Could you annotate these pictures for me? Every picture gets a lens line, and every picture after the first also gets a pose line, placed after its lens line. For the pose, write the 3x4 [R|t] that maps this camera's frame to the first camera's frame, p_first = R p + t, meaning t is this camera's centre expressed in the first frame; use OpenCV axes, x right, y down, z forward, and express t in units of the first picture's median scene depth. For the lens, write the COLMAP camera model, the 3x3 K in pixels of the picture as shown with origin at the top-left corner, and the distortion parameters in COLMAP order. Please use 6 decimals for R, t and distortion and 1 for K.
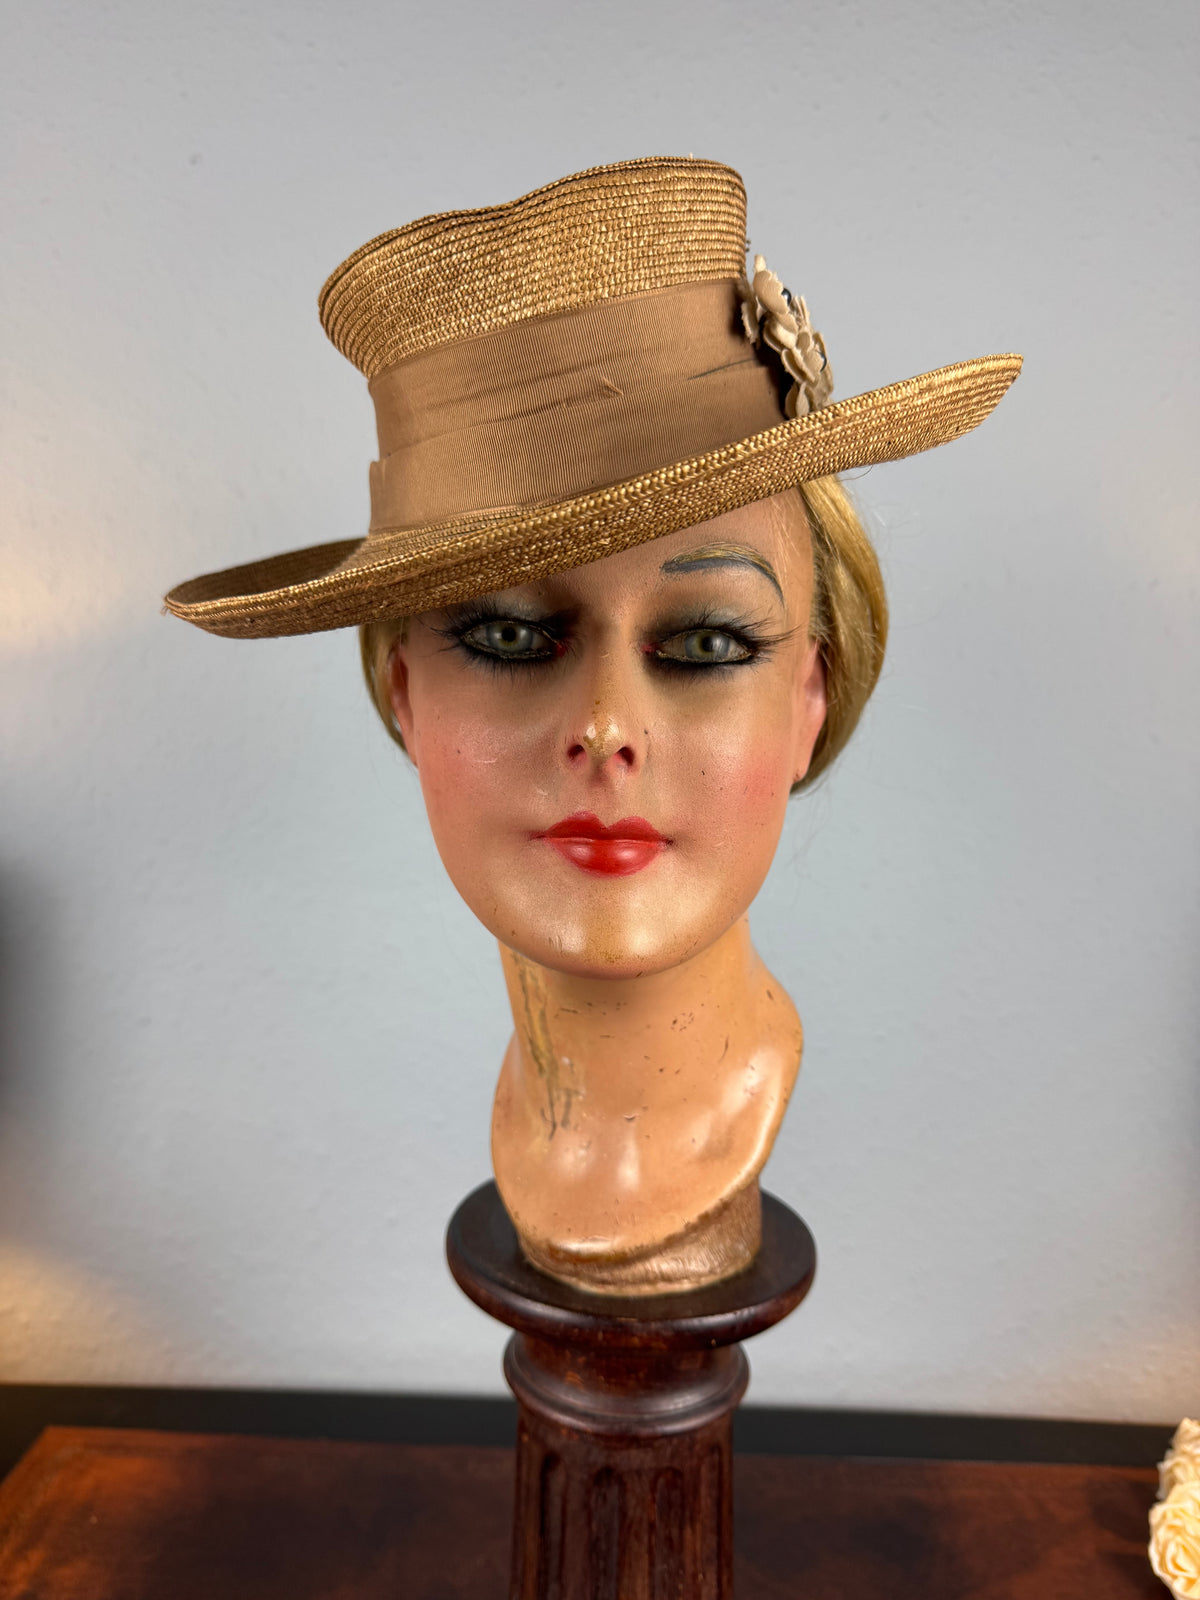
lens RADIAL K [[1170.0, 0, 604.6], [0, 1170.0, 811.3], [0, 0, 1]] dist [-0.019071, 0.000294]
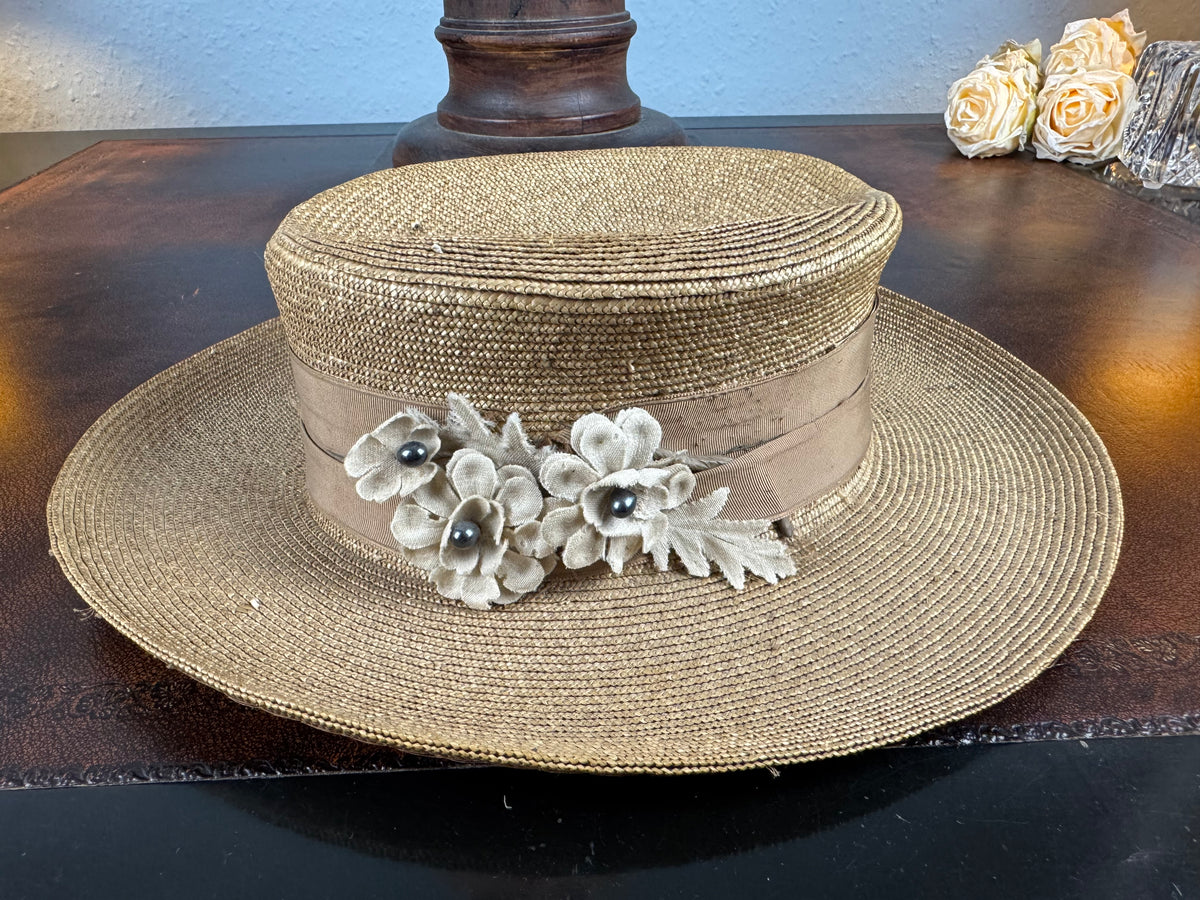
lens RADIAL K [[848.4, 0, 563.9], [0, 848.4, 446.5], [0, 0, 1]] dist [-0.001916, 0.001390]
pose [[0.997679, -0.067850, 0.005795, 0.005563], [0.058314, 0.895207, 0.441819, 0.468777], [-0.035165, -0.440455, 0.897086, -0.018764]]
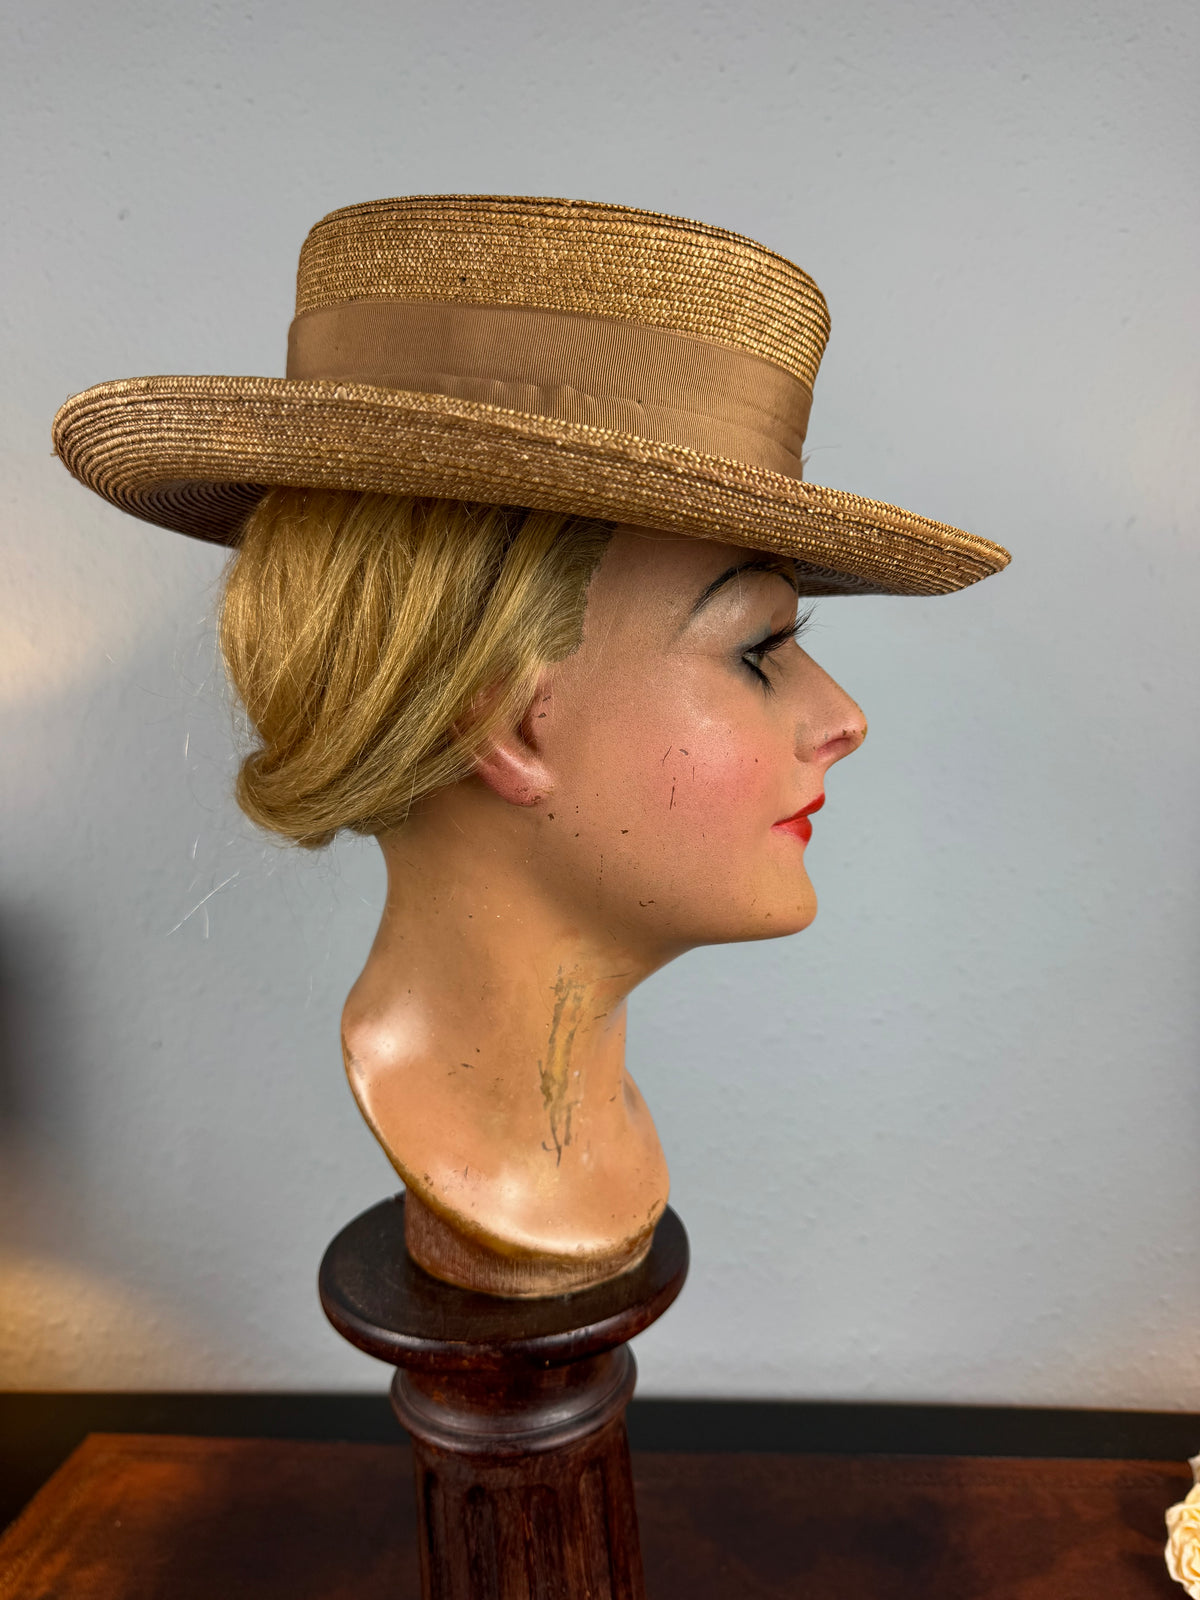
lens RADIAL K [[1170.0, 0, 591.7], [0, 1170.0, 805.6], [0, 0, 1]] dist [-0.019071, 0.000294]
pose [[0.989096, -0.079529, -0.123953, 0.155874], [0.080916, 0.996702, 0.006188, -0.009994], [0.123052, -0.016150, 0.992269, 0.016965]]
